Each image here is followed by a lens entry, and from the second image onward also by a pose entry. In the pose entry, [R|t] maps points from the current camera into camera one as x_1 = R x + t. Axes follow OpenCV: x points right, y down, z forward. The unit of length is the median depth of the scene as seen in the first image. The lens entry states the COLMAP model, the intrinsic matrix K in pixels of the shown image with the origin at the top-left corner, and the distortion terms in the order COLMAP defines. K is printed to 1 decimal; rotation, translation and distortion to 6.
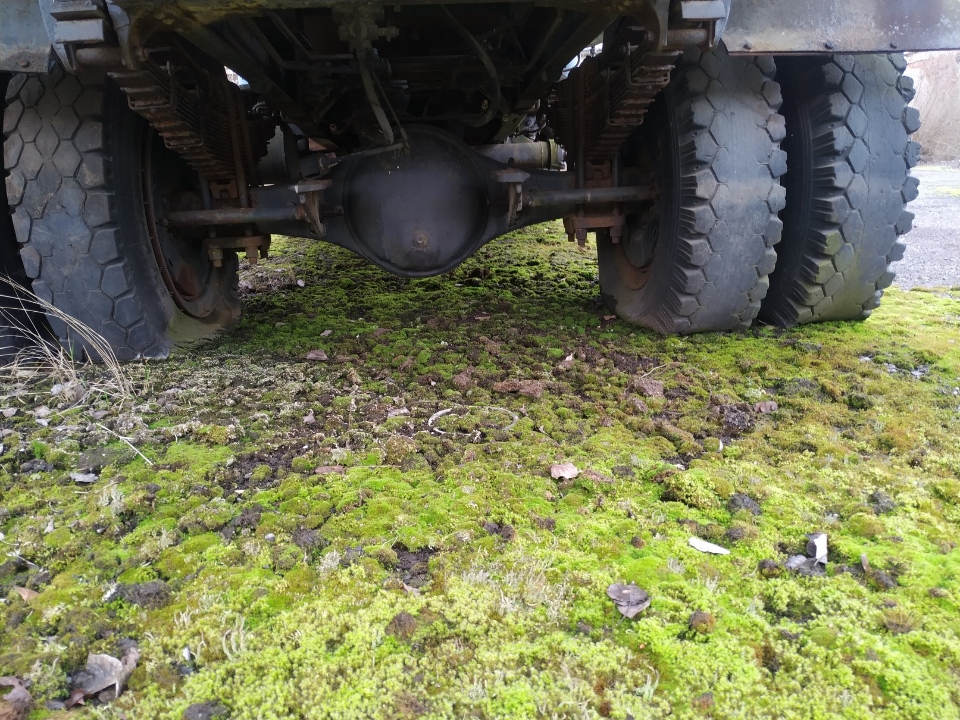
lens RADIAL K [[681.5, 0, 476.8], [0, 681.5, 363.8], [0, 0, 1]] dist [0.001456, -0.004054]
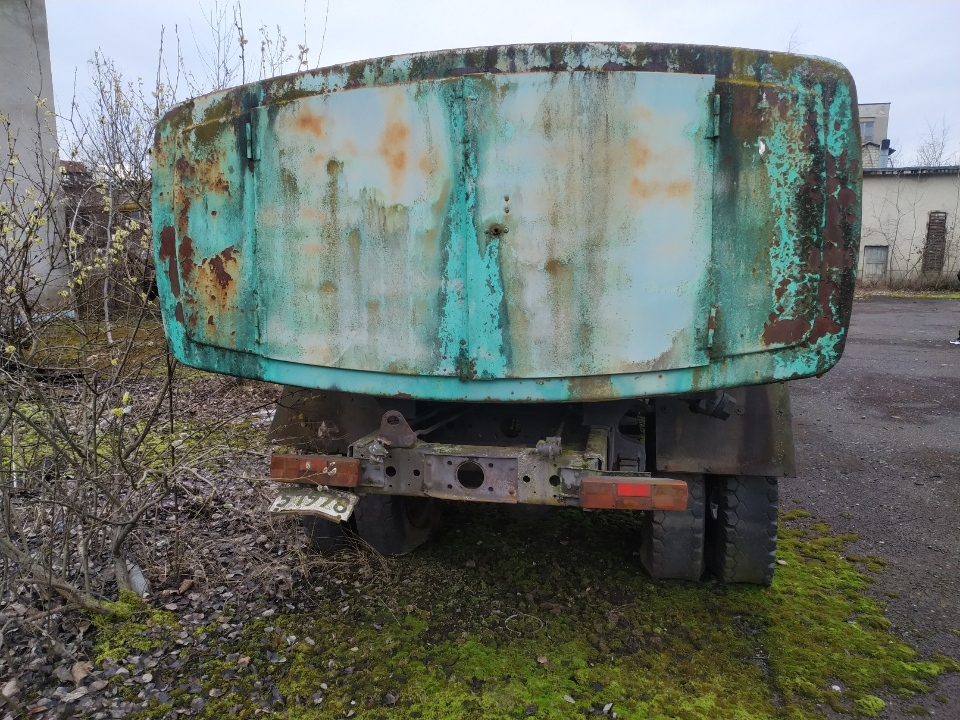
lens RADIAL K [[681.5, 0, 485.9], [0, 681.5, 359.8], [0, 0, 1]] dist [0.001456, -0.004054]
pose [[0.958283, 0.077266, -0.275179, 0.584825], [-0.109540, 0.988537, -0.103899, -0.733258], [0.263996, 0.129708, 0.955762, -1.854823]]
